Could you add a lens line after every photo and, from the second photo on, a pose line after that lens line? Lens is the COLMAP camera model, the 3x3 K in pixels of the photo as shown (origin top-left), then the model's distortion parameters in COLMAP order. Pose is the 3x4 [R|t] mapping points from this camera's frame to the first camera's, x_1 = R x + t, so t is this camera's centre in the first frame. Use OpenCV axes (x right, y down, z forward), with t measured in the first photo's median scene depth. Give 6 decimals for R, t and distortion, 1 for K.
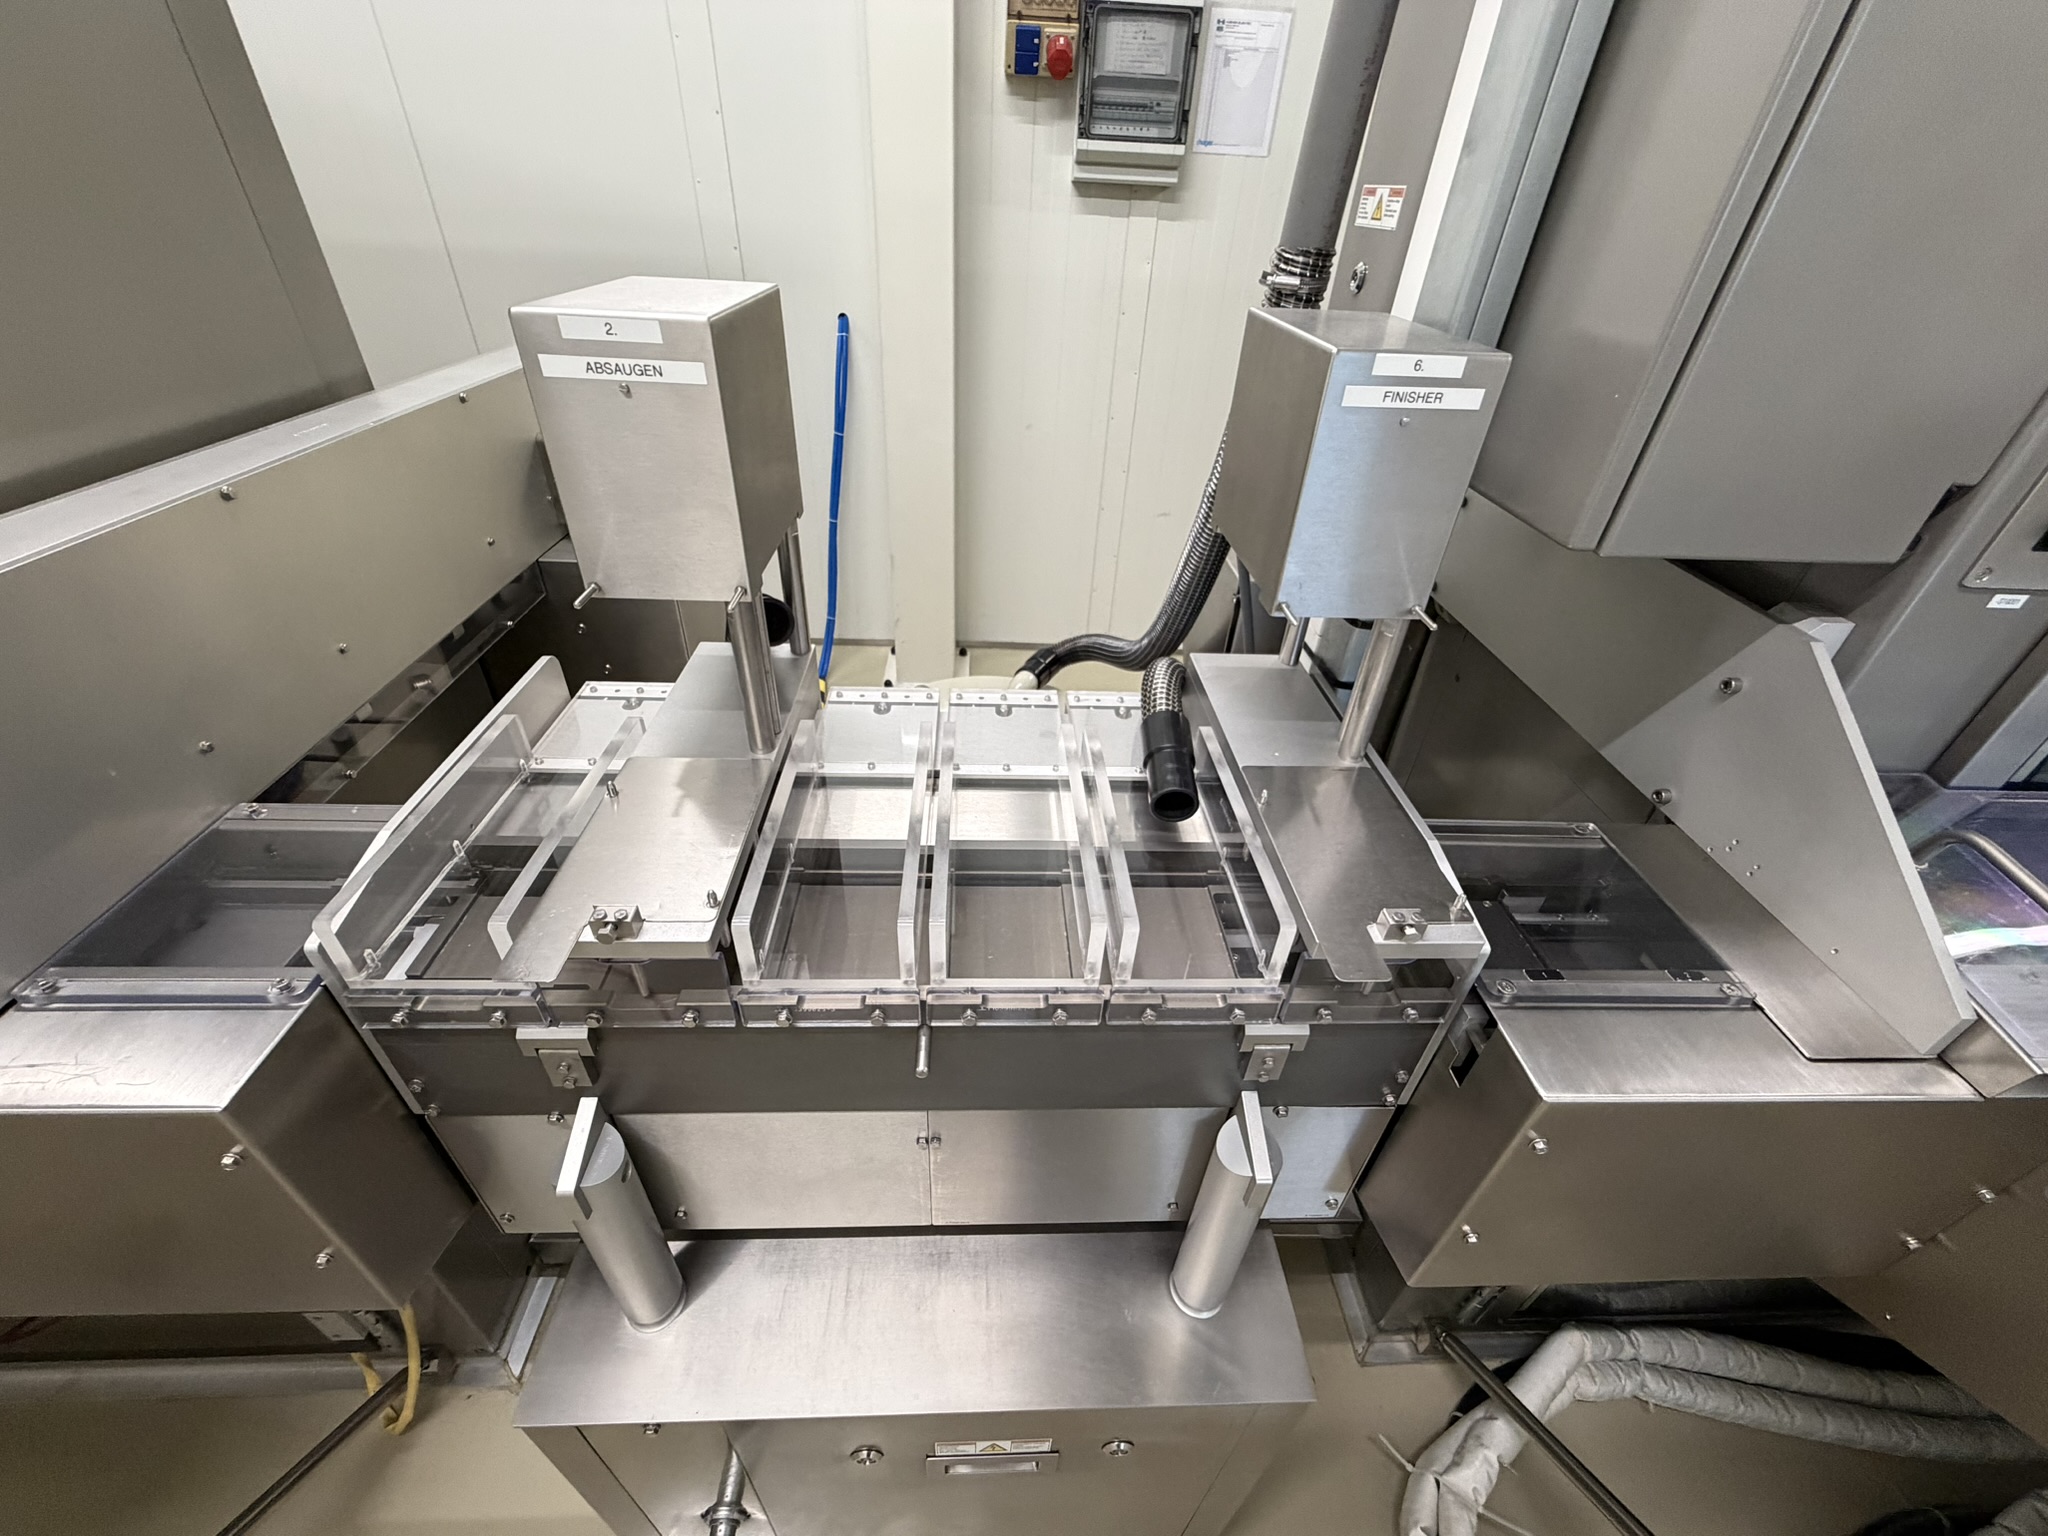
lens RADIAL K [[816.5, 0, 1027.8], [0, 816.5, 780.0], [0, 0, 1]] dist [0.001440, 0.000016]
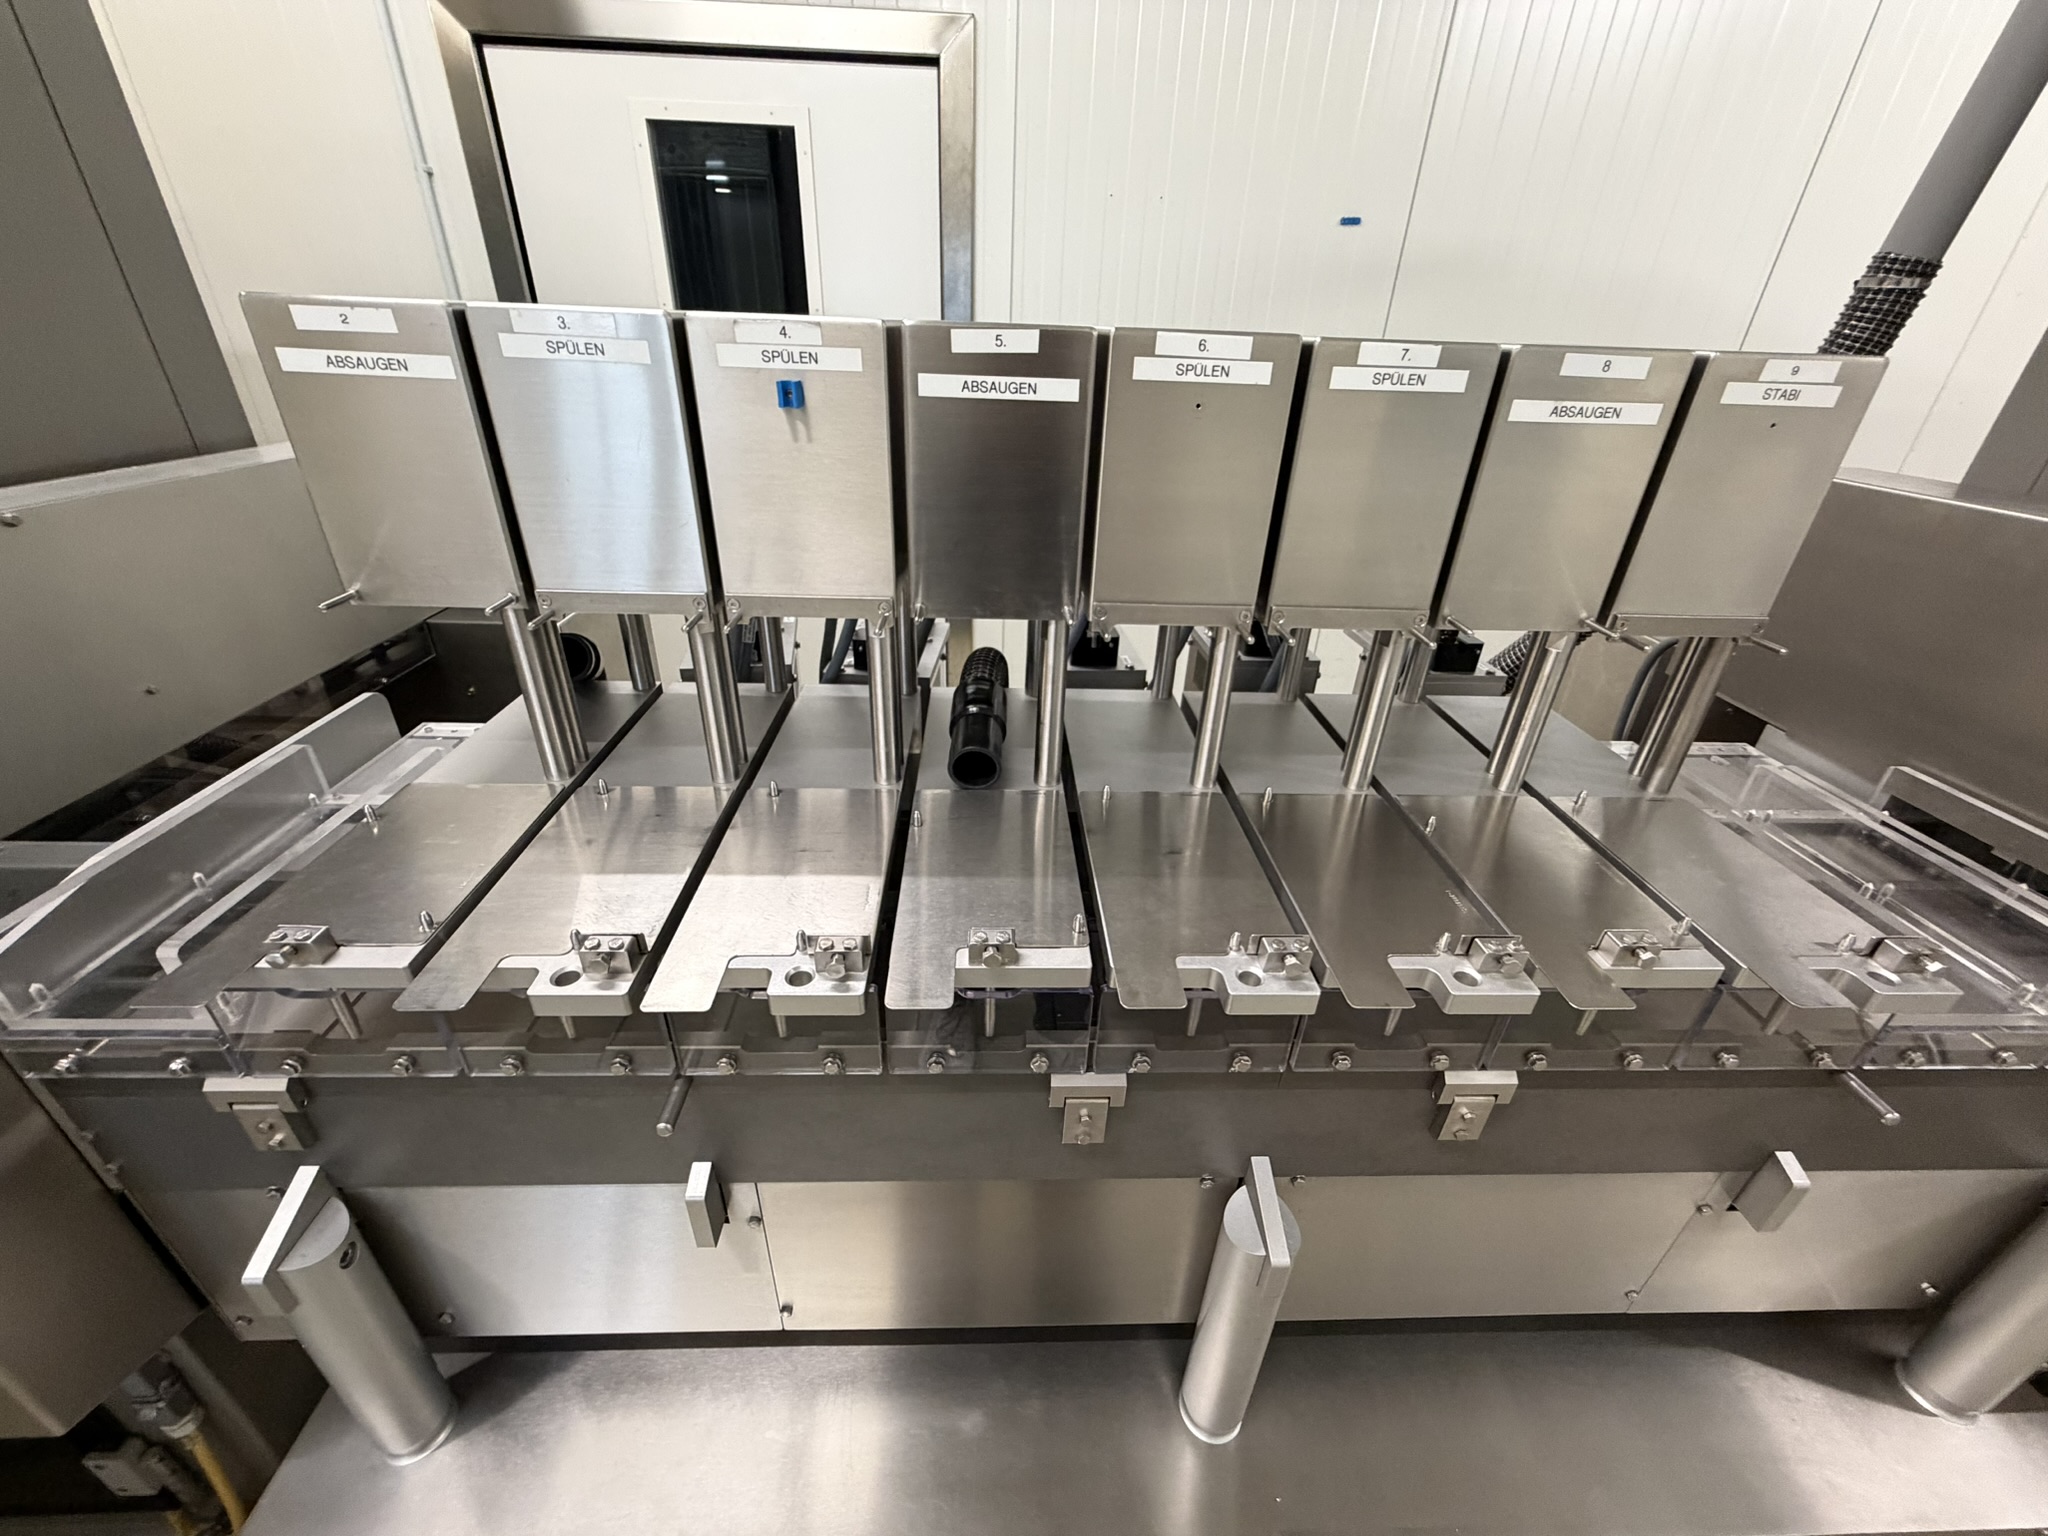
lens RADIAL K [[816.5, 0, 1018.9], [0, 816.5, 779.0], [0, 0, 1]] dist [0.001440, 0.000016]
pose [[0.999770, -0.010154, -0.018917, 0.259361], [0.007926, 0.993415, -0.114297, 0.089804], [0.019953, 0.114120, 0.993267, 0.107066]]
